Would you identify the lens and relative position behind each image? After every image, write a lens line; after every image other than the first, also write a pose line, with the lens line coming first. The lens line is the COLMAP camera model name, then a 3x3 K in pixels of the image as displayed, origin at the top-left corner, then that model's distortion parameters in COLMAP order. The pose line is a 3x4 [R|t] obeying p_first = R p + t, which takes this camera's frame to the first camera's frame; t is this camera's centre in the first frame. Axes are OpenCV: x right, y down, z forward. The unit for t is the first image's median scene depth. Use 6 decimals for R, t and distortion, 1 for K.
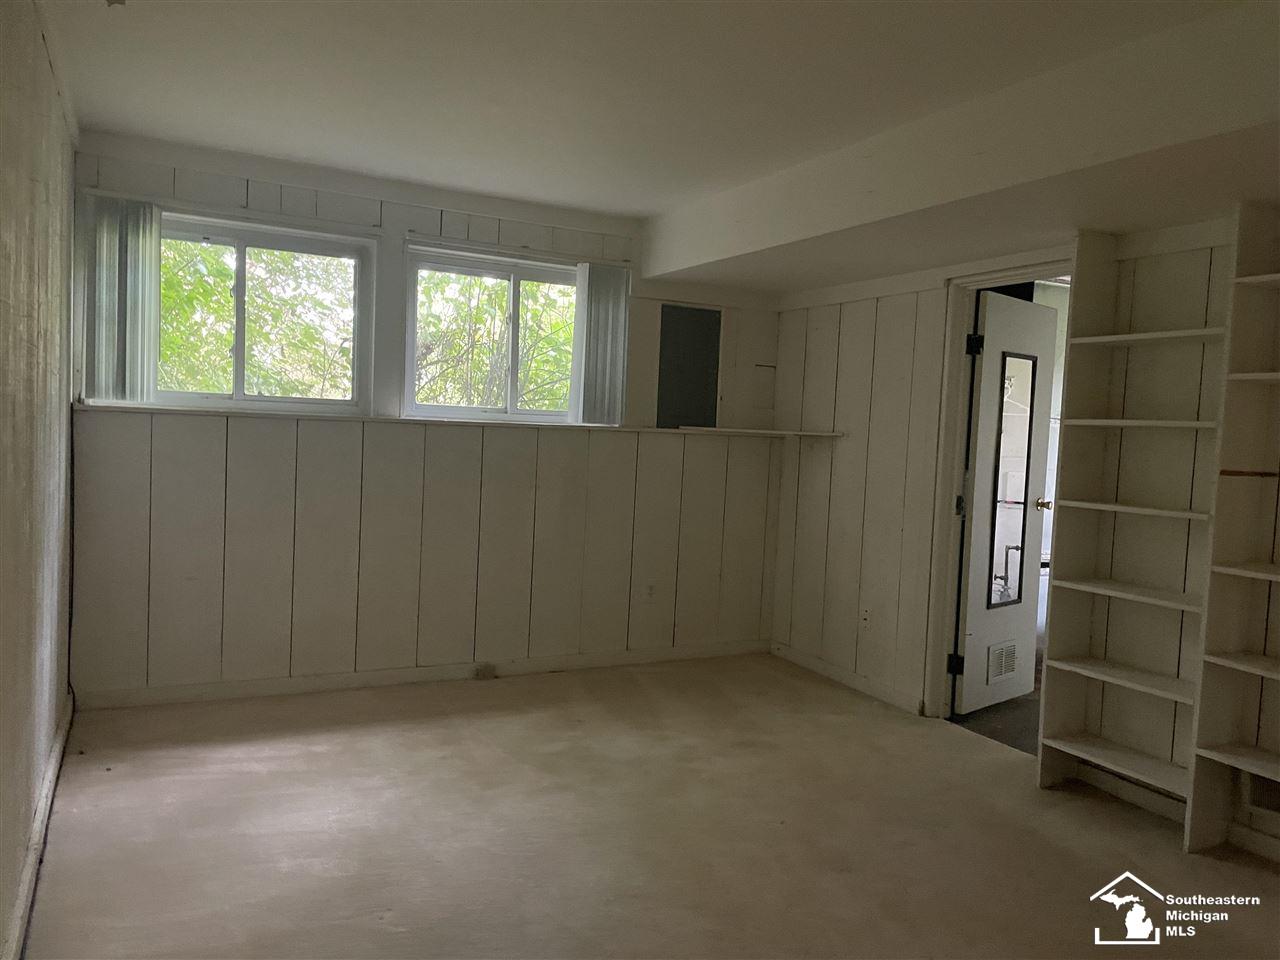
lens RADIAL K [[974.7, 0, 630.2], [0, 974.7, 475.6], [0, 0, 1]] dist [0.099729, -0.127920]
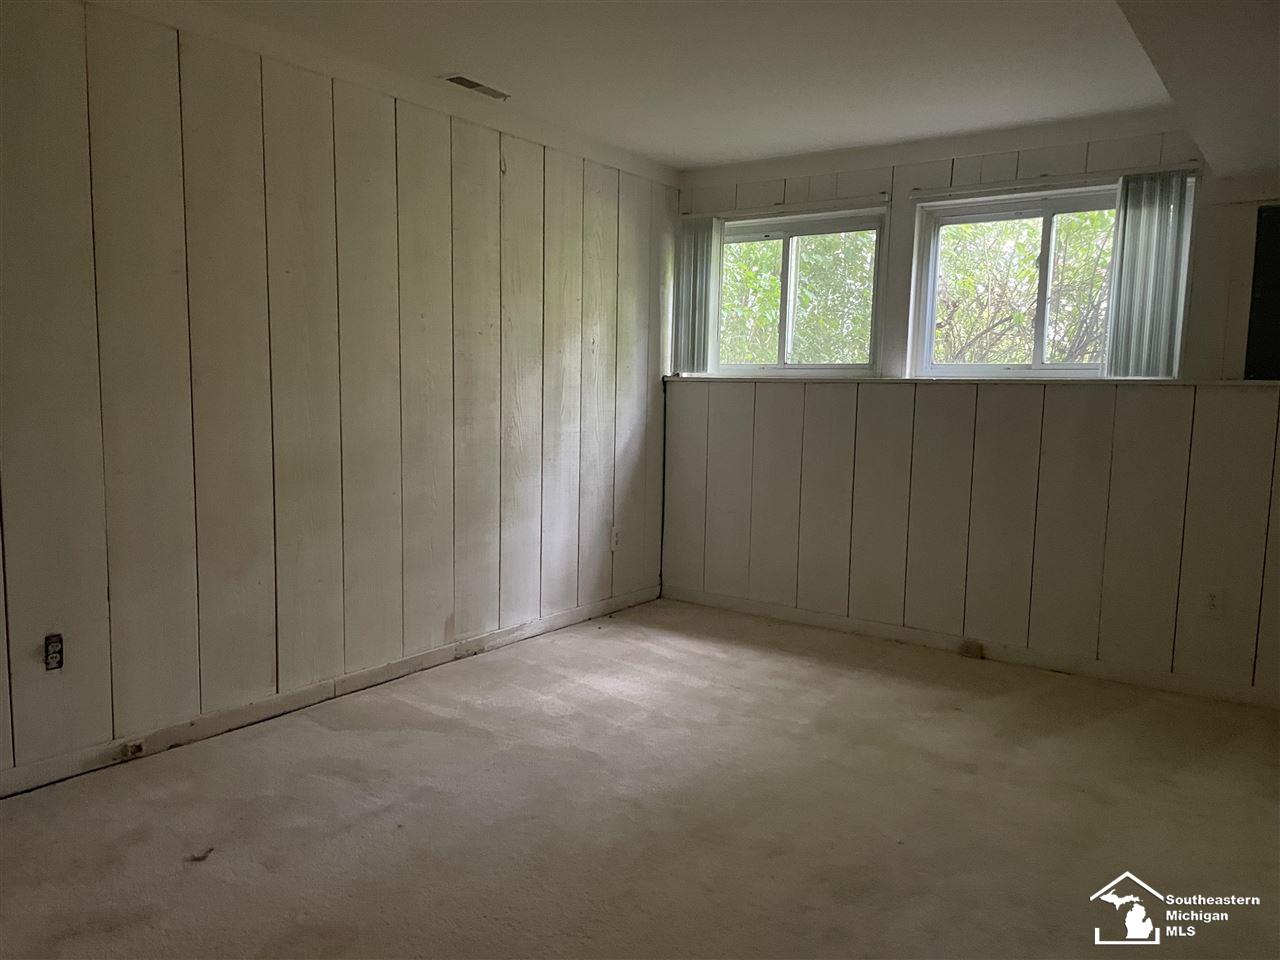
lens RADIAL K [[974.7, 0, 628.1], [0, 974.7, 489.5], [0, 0, 1]] dist [0.099729, -0.127920]
pose [[0.437756, 0.064989, -0.896742, 0.587540], [-0.041459, 0.997782, 0.052073, 0.014624], [0.898137, 0.014383, 0.439480, 0.316074]]
